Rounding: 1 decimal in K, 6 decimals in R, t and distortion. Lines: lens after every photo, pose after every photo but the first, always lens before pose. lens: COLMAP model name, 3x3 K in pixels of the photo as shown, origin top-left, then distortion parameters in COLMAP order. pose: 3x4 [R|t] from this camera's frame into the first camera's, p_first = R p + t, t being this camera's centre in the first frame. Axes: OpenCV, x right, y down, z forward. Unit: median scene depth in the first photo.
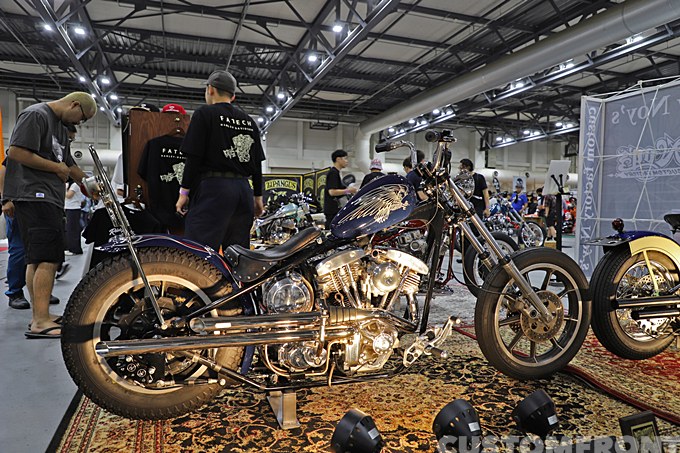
lens RADIAL K [[484.1, 0, 340.8], [0, 484.1, 228.5], [0, 0, 1]] dist [0.000834, 0.001324]
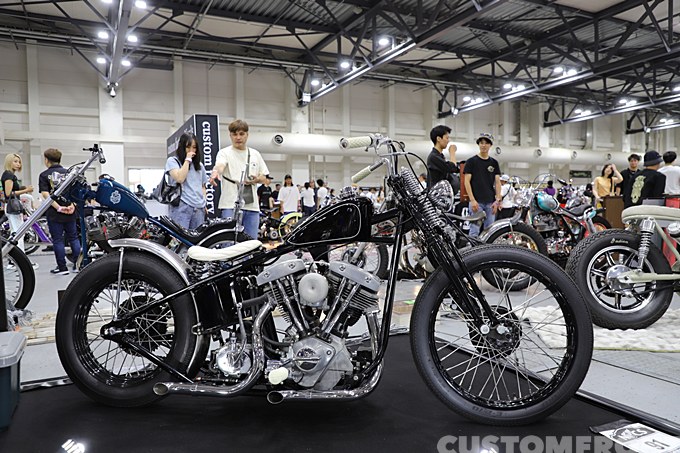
lens RADIAL K [[504.0, 0, 335.3], [0, 504.0, 228.3], [0, 0, 1]] dist [-0.017848, 0.003467]
pose [[0.991498, -0.033980, 0.125607, 0.032726], [0.032411, 0.999369, 0.014516, -0.008707], [-0.126021, -0.010321, 0.991974, 0.306653]]
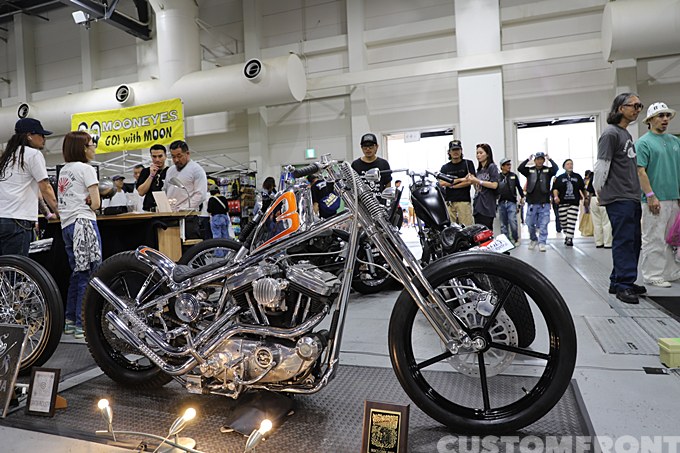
lens RADIAL K [[472.4, 0, 341.7], [0, 472.4, 228.2], [0, 0, 1]] dist [-0.051537, 0.025295]
pose [[0.782784, -0.031413, -0.621500, -0.055042], [0.043085, 0.999064, 0.003770, -0.022045], [0.620800, -0.029728, 0.783405, 0.703107]]
